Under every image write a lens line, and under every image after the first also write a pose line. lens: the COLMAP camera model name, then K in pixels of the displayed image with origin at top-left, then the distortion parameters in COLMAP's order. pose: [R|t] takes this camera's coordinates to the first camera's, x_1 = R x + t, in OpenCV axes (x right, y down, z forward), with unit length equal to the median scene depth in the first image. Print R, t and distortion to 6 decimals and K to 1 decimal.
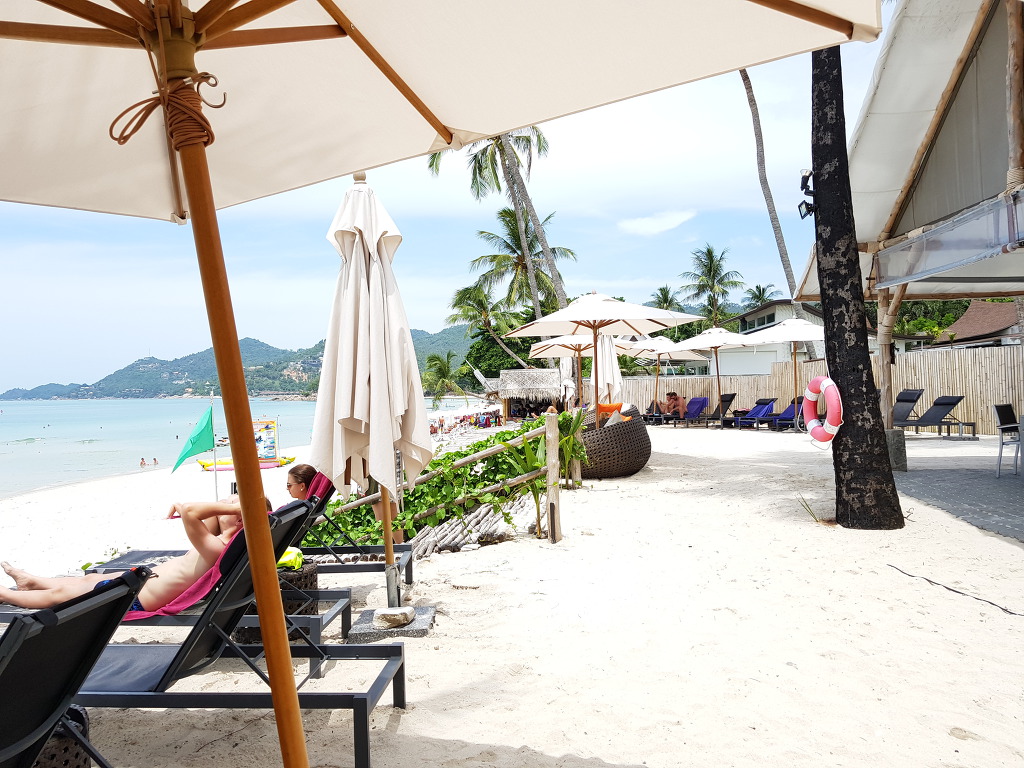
lens RADIAL K [[803.8, 0, 494.4], [0, 803.8, 378.4], [0, 0, 1]] dist [0.069997, -0.113809]
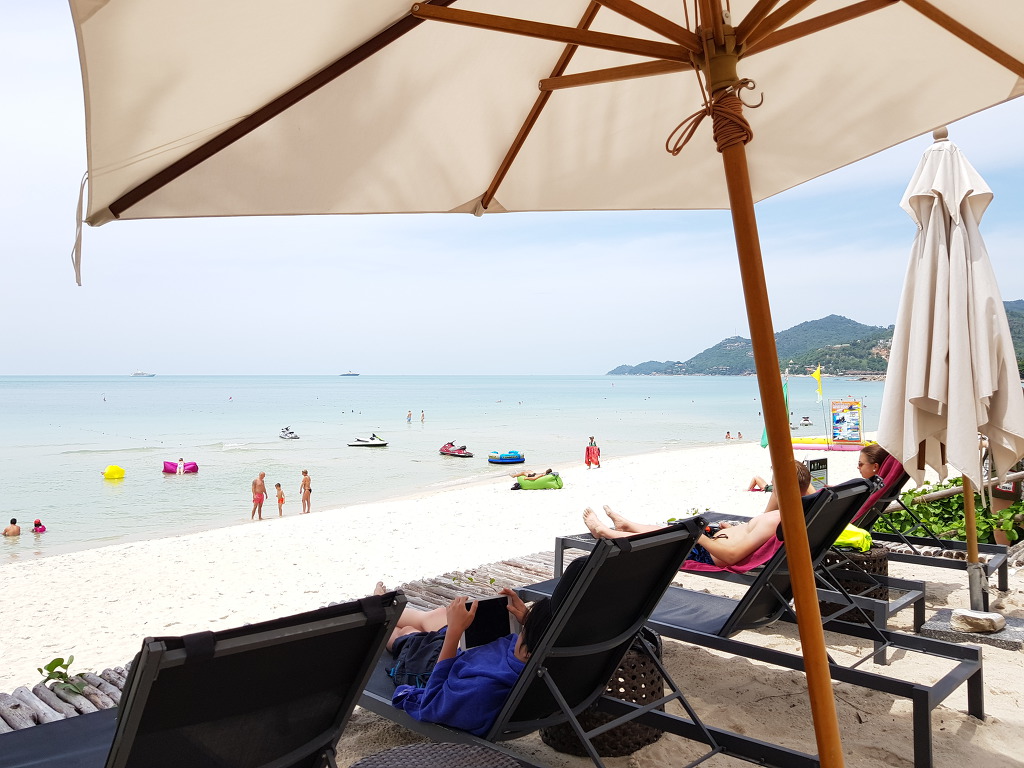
lens RADIAL K [[803.8, 0, 494.4], [0, 803.8, 378.4], [0, 0, 1]] dist [0.069997, -0.113809]
pose [[0.769163, 0.021240, -0.638699, 0.033464], [-0.004393, 0.999600, 0.027951, 0.002752], [0.639037, -0.018693, 0.768949, -0.030160]]
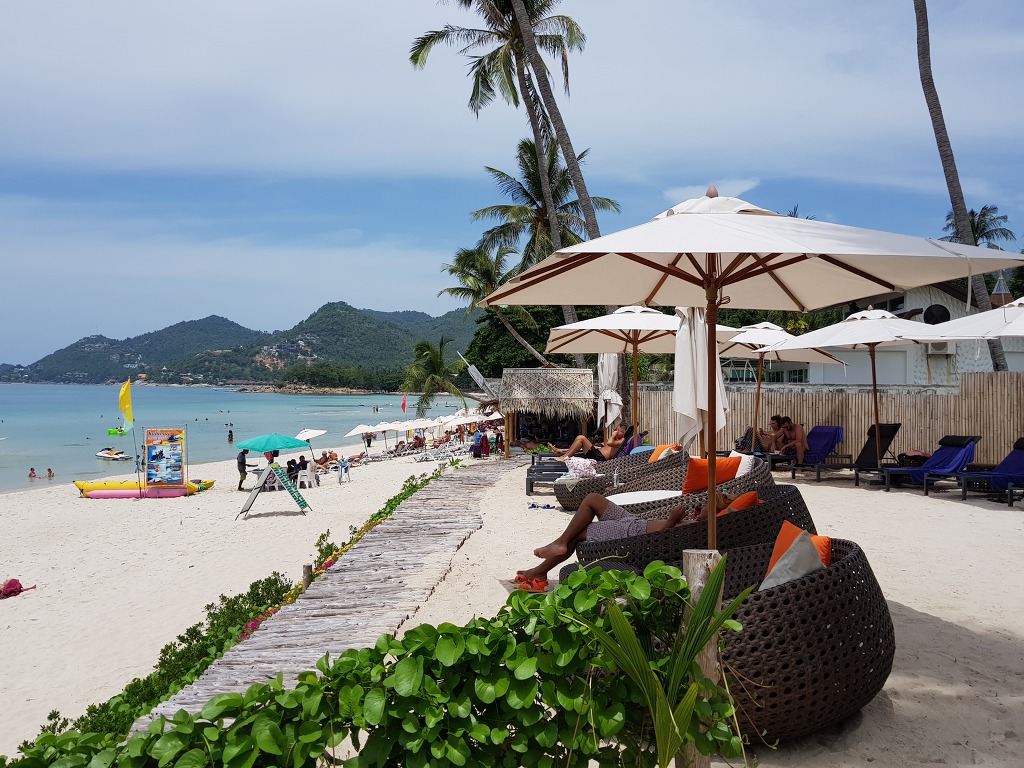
lens RADIAL K [[803.8, 0, 494.4], [0, 803.8, 378.4], [0, 0, 1]] dist [0.069997, -0.113809]
pose [[0.999176, 0.030421, -0.026863, 0.083786], [-0.030053, 0.999450, 0.014016, -0.051979], [0.027275, -0.013197, 0.999541, 1.585305]]
